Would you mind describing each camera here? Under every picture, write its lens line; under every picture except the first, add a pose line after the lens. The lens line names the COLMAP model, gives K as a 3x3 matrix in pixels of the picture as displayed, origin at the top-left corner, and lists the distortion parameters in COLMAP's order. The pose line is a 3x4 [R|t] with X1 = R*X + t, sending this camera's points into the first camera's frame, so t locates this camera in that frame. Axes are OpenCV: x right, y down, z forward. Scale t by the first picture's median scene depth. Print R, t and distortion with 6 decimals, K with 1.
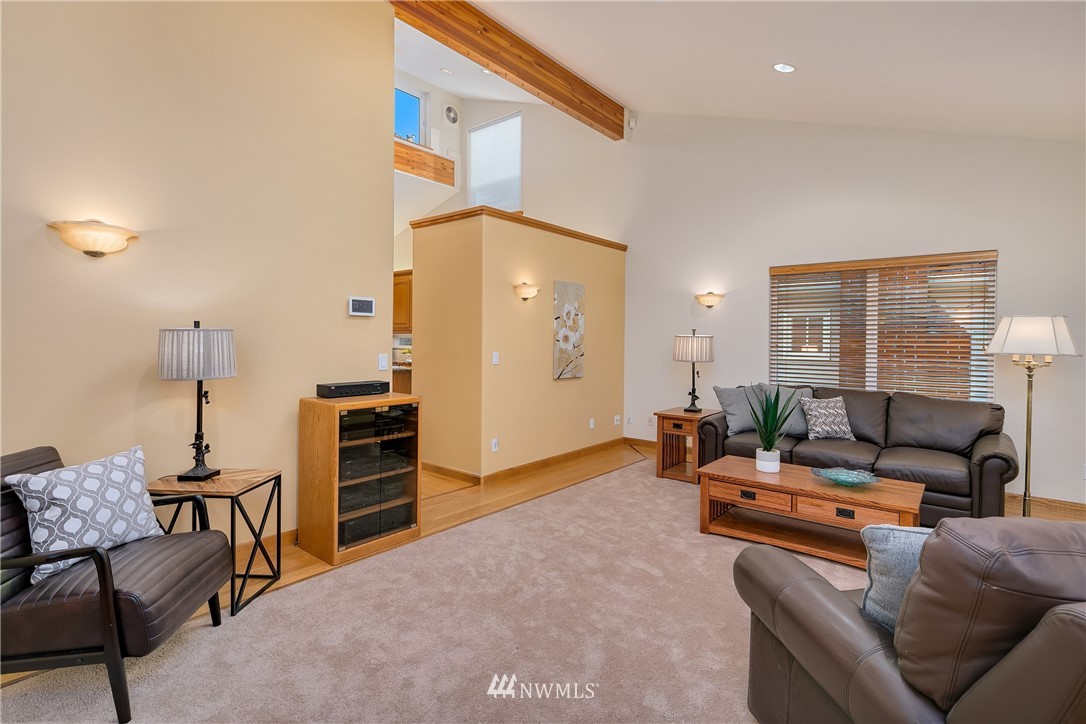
lens RADIAL K [[521.1, 0, 546.2], [0, 521.1, 333.7], [0, 0, 1]] dist [-0.001954, -0.000747]
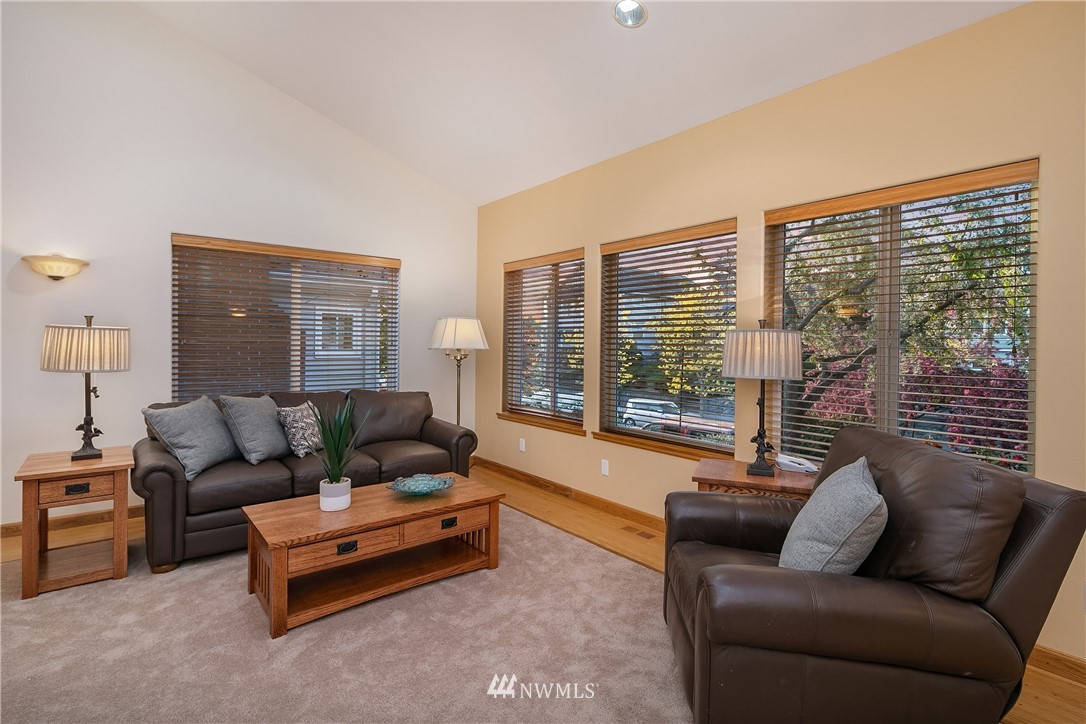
lens RADIAL K [[521.1, 0, 546.2], [0, 521.1, 333.7], [0, 0, 1]] dist [-0.001954, -0.000747]
pose [[0.204296, 0.010051, 0.978858, -0.218483], [-0.020292, 0.999776, -0.006031, 0.005239], [-0.978699, -0.018631, 0.204454, 0.456775]]
